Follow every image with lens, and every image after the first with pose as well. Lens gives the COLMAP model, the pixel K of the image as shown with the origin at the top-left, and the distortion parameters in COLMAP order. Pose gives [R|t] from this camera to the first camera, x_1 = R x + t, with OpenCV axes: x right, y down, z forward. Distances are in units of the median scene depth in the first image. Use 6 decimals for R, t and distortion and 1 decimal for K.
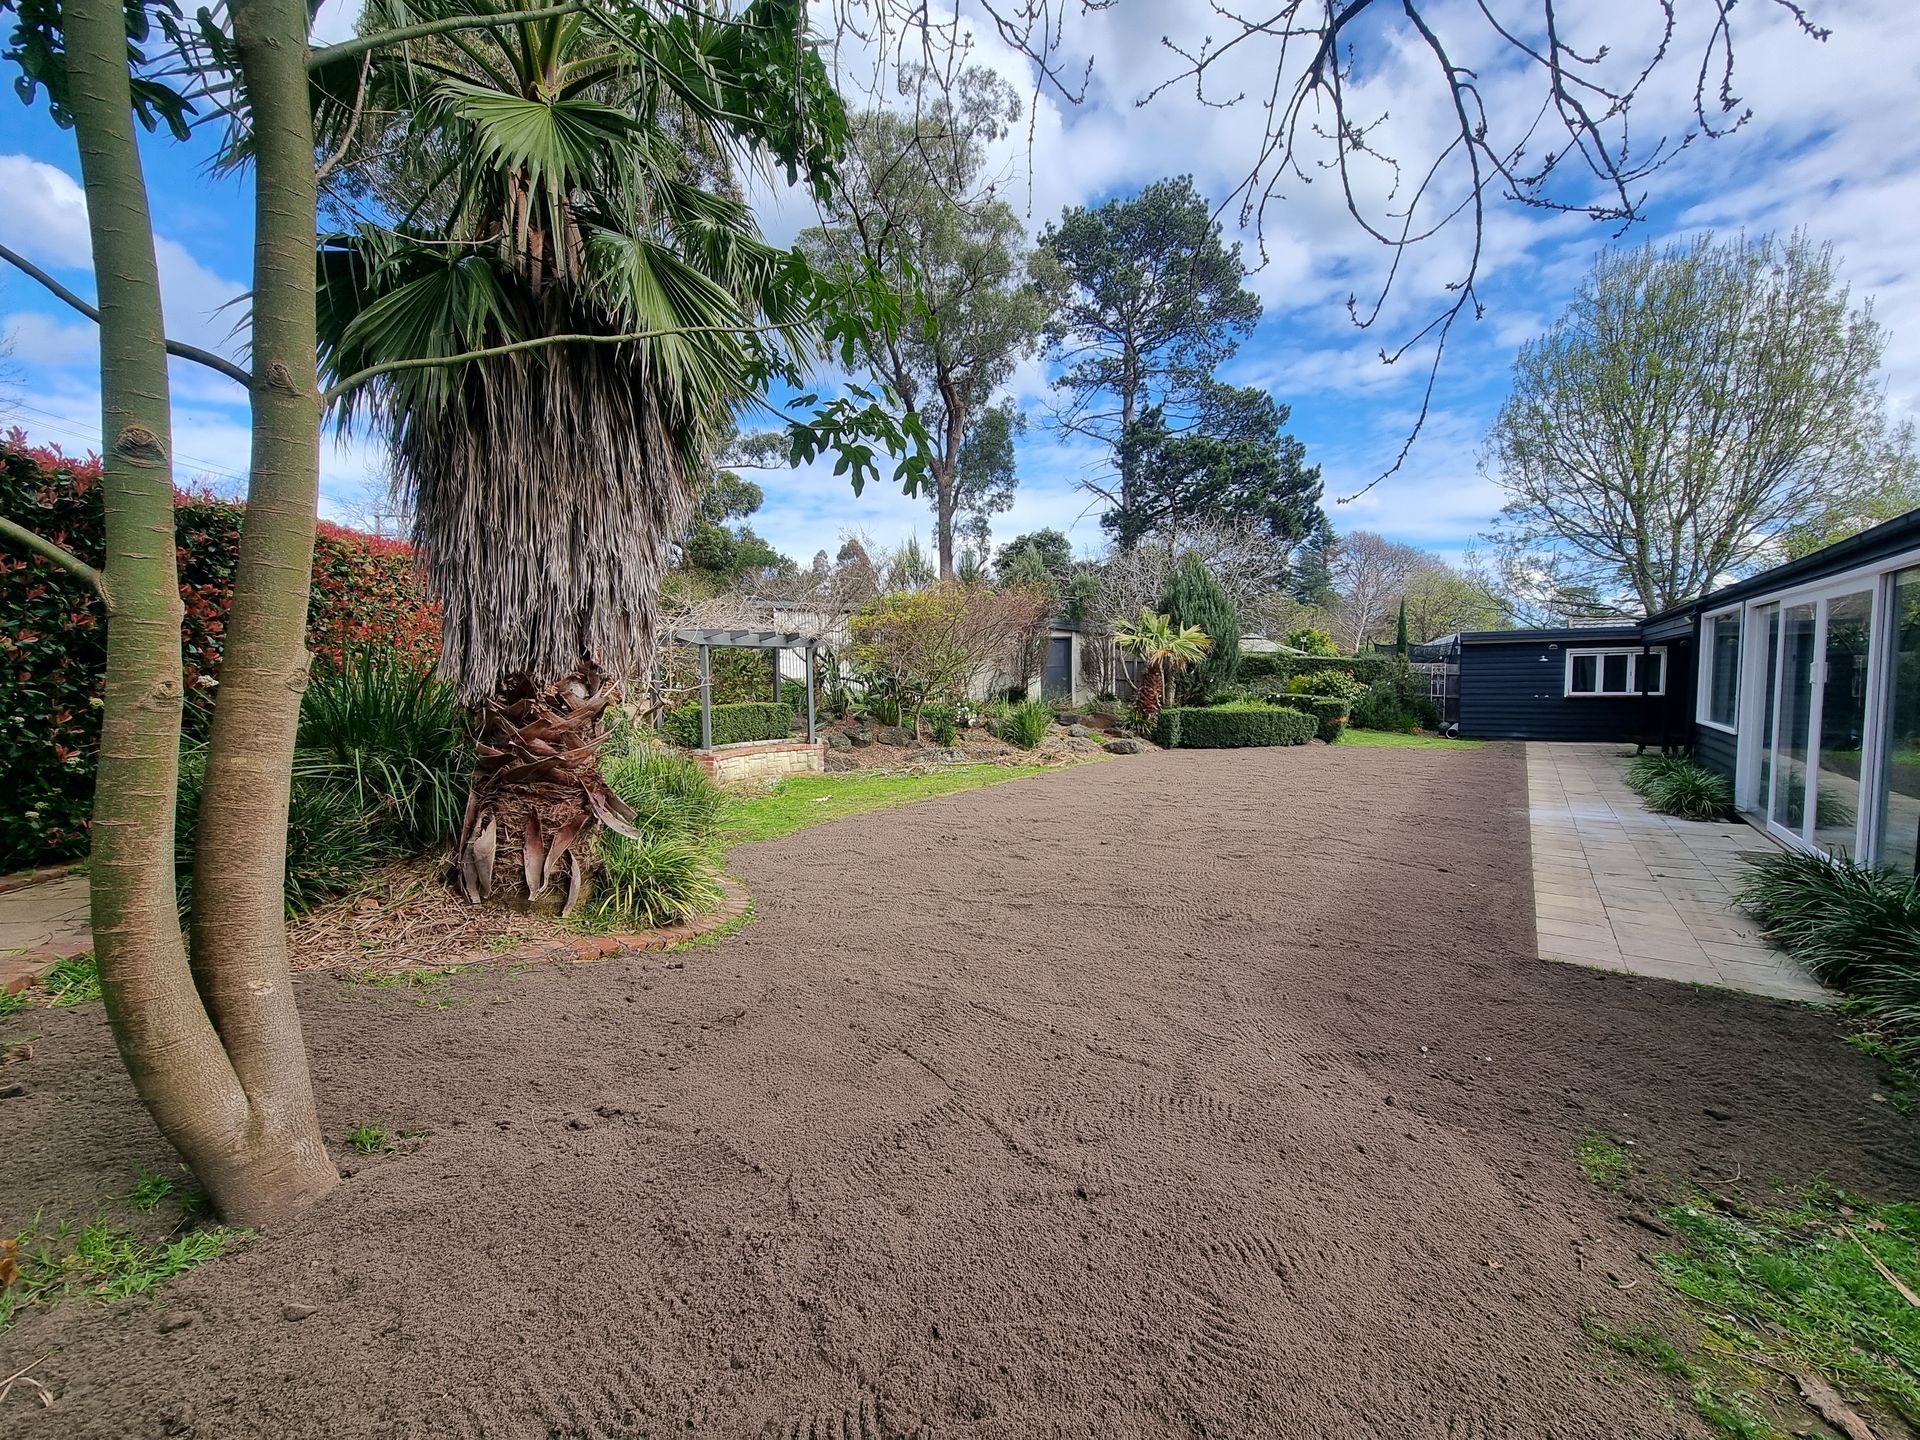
lens RADIAL K [[784.9, 0, 958.6], [0, 784.9, 722.1], [0, 0, 1]] dist [0.000077, -0.000479]
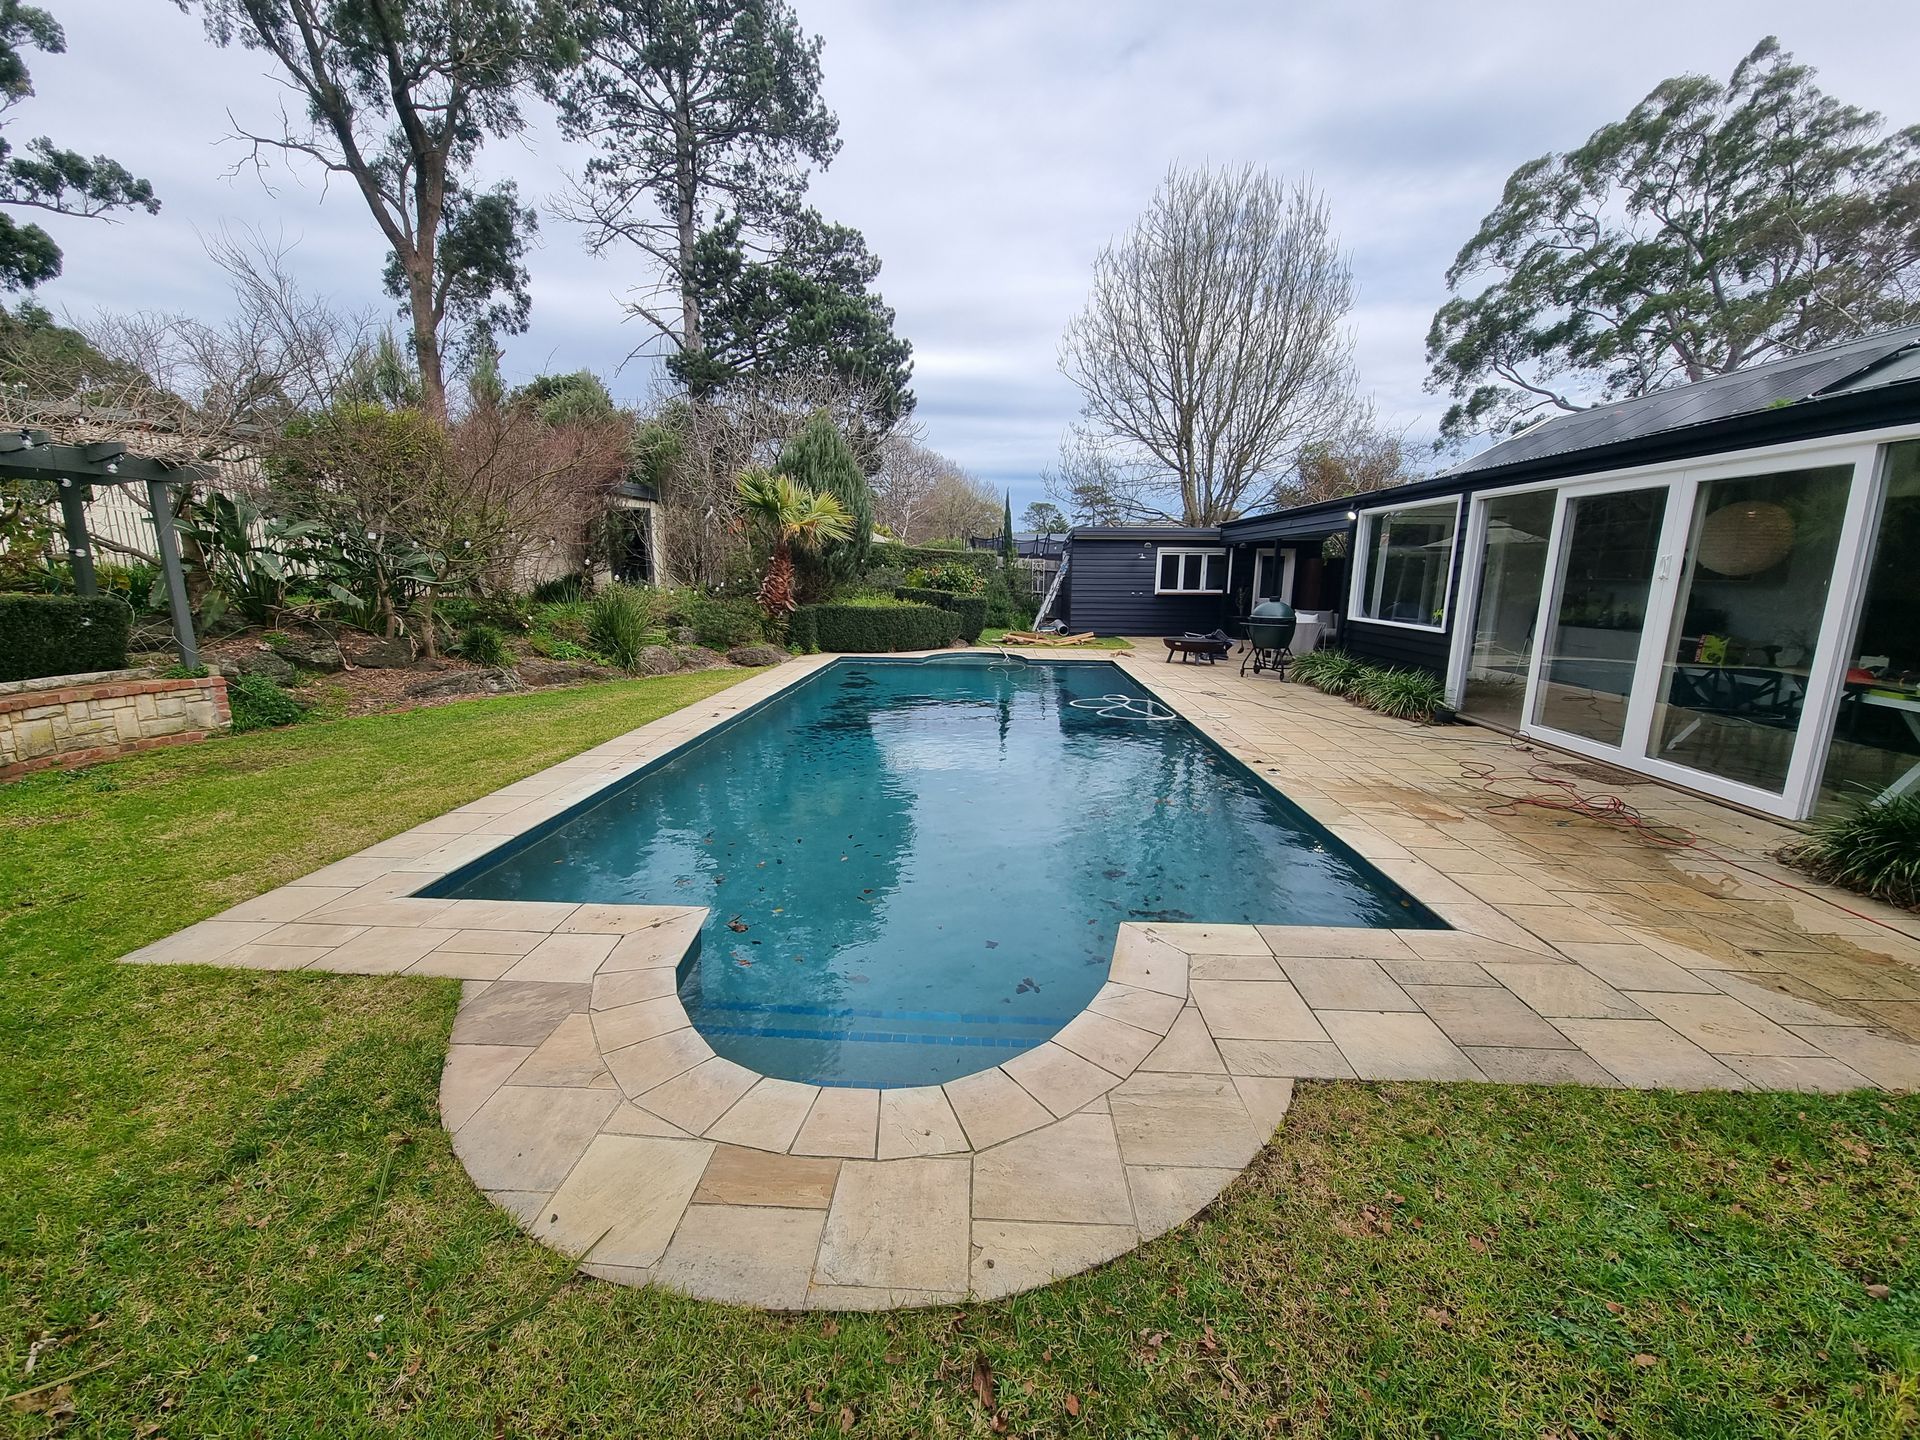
lens RADIAL K [[784.9, 0, 950.5], [0, 784.9, 735.2], [0, 0, 1]] dist [0.000077, -0.000479]
pose [[0.849887, -0.086482, 0.519820, -0.024885], [0.008002, 0.988446, 0.151364, -0.005253], [-0.526904, -0.124483, 0.840759, 0.202599]]
